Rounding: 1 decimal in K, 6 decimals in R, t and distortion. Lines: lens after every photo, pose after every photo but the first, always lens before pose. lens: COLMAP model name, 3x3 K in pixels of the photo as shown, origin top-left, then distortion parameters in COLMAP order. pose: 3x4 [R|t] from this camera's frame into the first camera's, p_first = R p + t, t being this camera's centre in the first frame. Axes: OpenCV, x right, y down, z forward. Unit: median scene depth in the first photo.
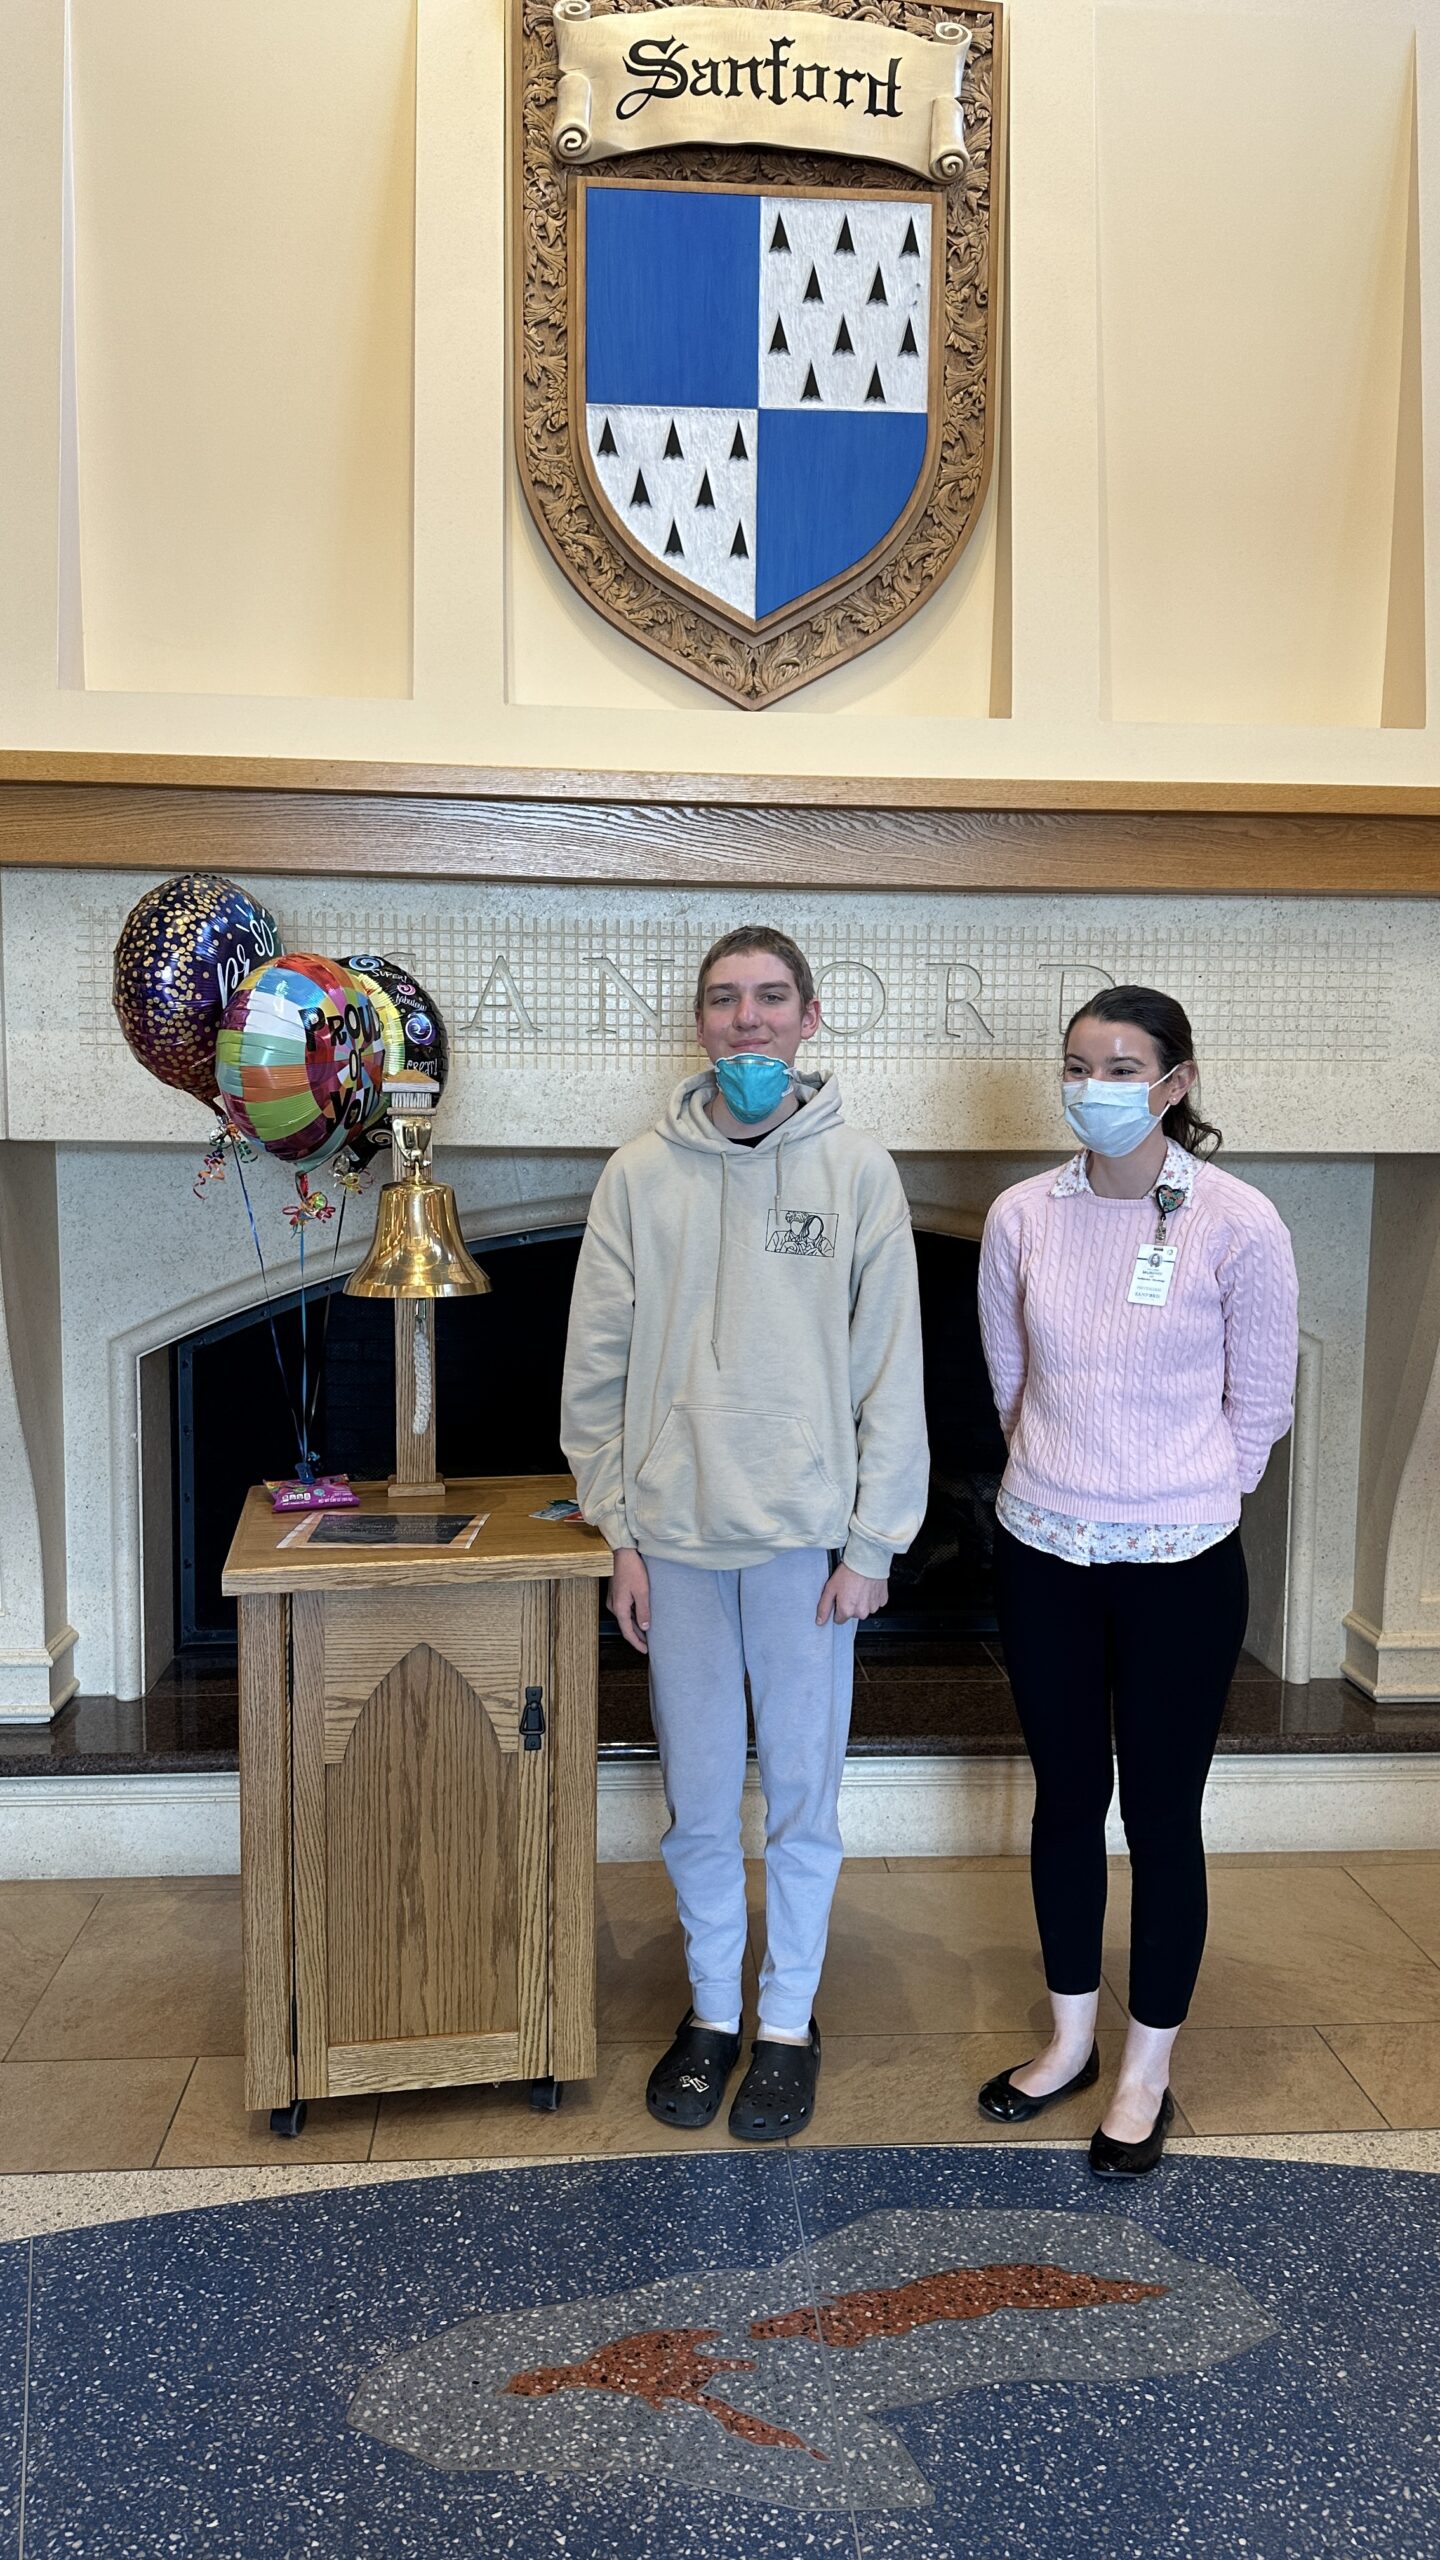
lens RADIAL K [[1887.1, 0, 683.3], [0, 1887.1, 1317.5], [0, 0, 1]] dist [0.080768, -0.106439]
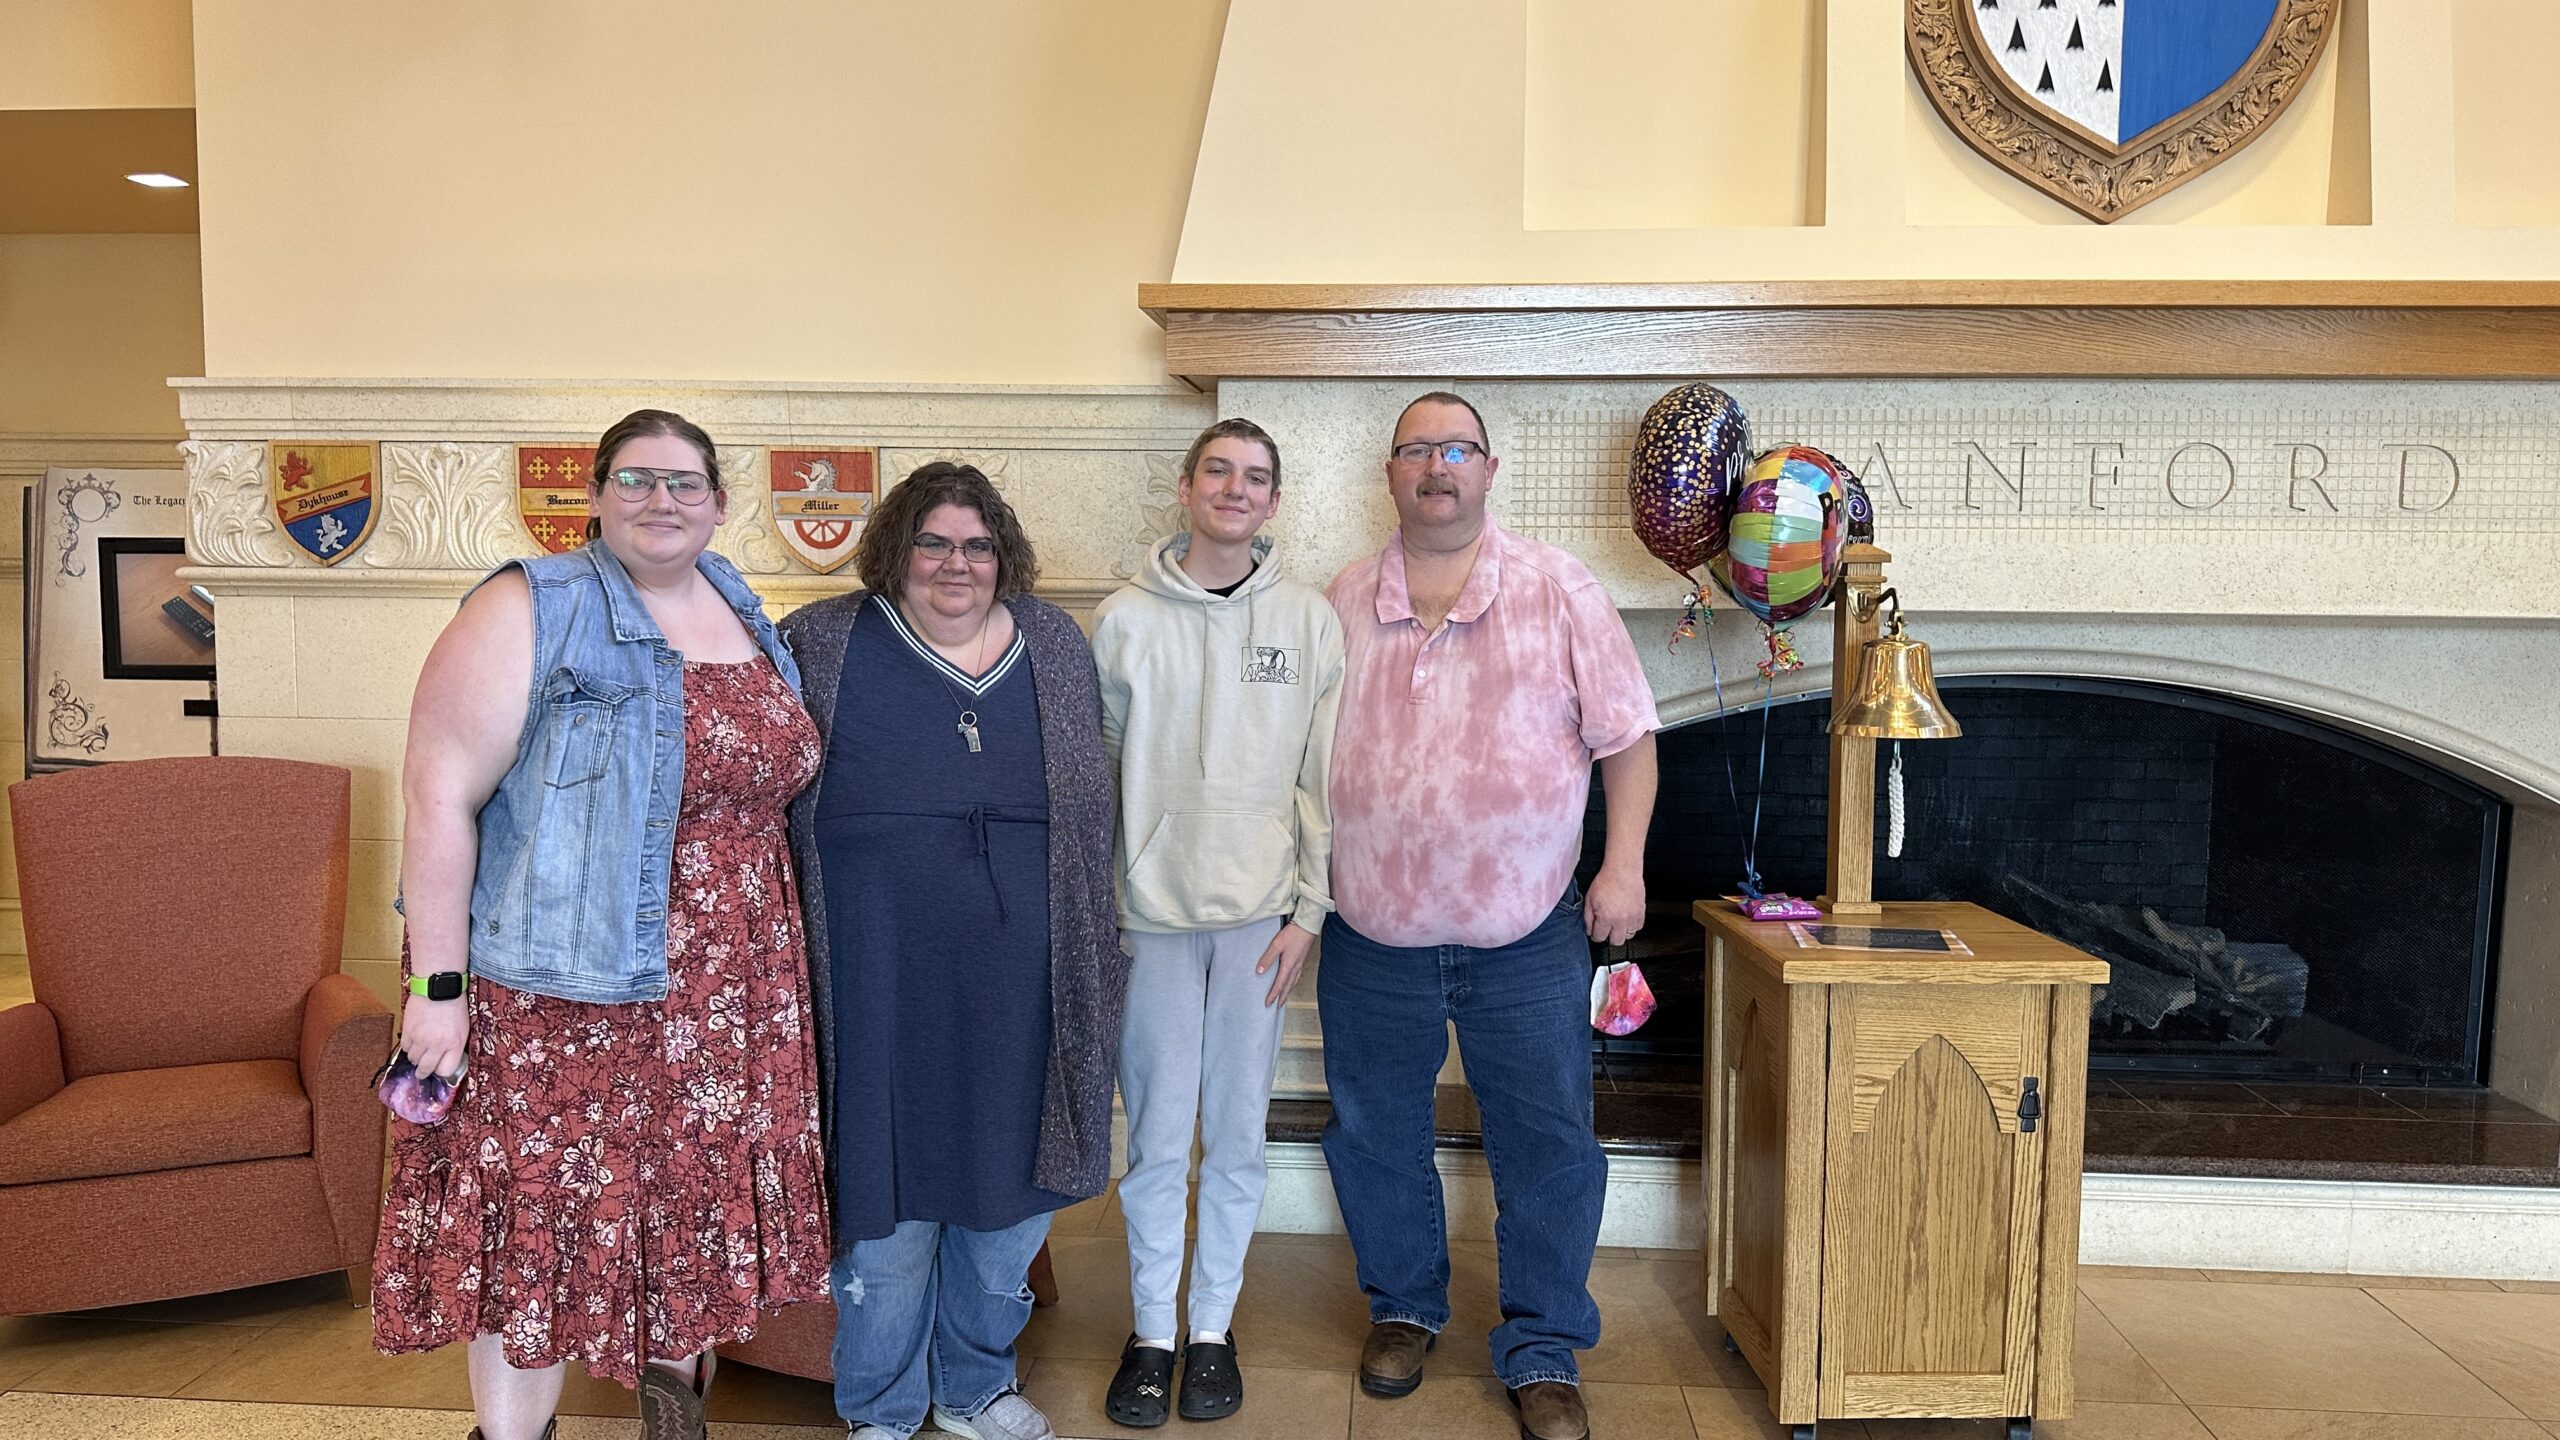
lens RADIAL K [[1887.1, 0, 1135.1], [0, 1887.1, 714.4], [0, 0, 1]] dist [0.080768, -0.106439]
pose [[0.985983, 0.014009, -0.166258, -0.343561], [-0.019548, 0.999305, -0.031732, 0.017504], [0.165698, 0.034537, 0.985572, -0.199596]]
